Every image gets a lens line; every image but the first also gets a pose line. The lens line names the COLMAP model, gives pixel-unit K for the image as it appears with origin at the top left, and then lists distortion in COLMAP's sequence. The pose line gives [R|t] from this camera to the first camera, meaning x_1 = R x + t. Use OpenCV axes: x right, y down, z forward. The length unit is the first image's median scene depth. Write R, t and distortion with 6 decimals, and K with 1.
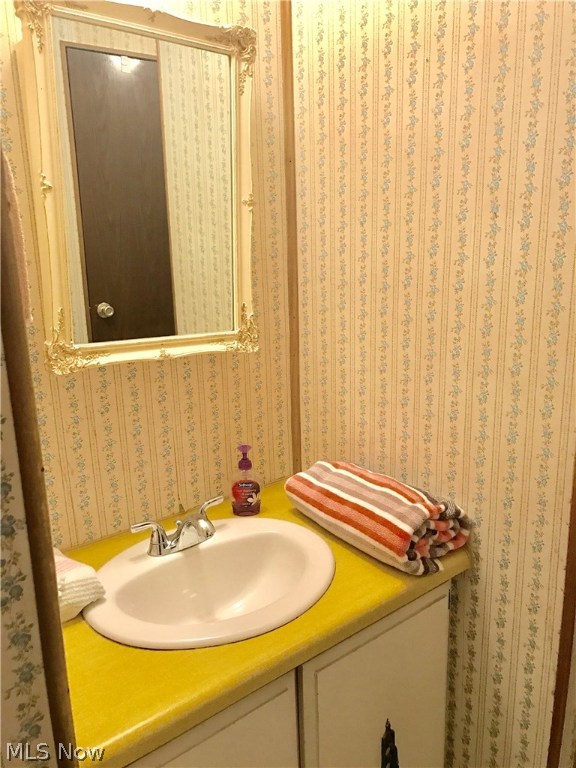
lens RADIAL K [[632.4, 0, 288.0], [0, 632.4, 380.8], [0, 0, 1]] dist [0.012274, -0.006540]
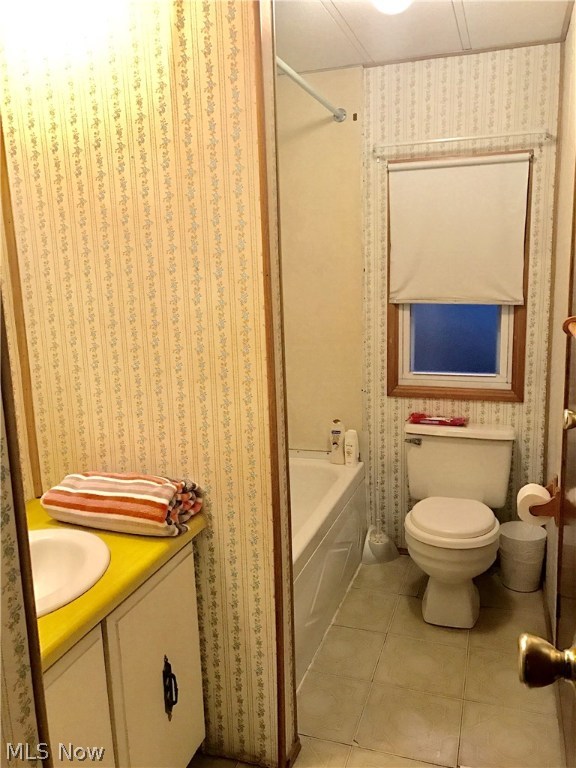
lens RADIAL K [[632.4, 0, 288.0], [0, 632.4, 380.8], [0, 0, 1]] dist [0.012274, -0.006540]
pose [[0.847528, -0.099933, 0.521258, -0.242100], [0.135566, 0.990297, -0.030566, 0.055572], [-0.513145, 0.096570, 0.852852, -0.272309]]
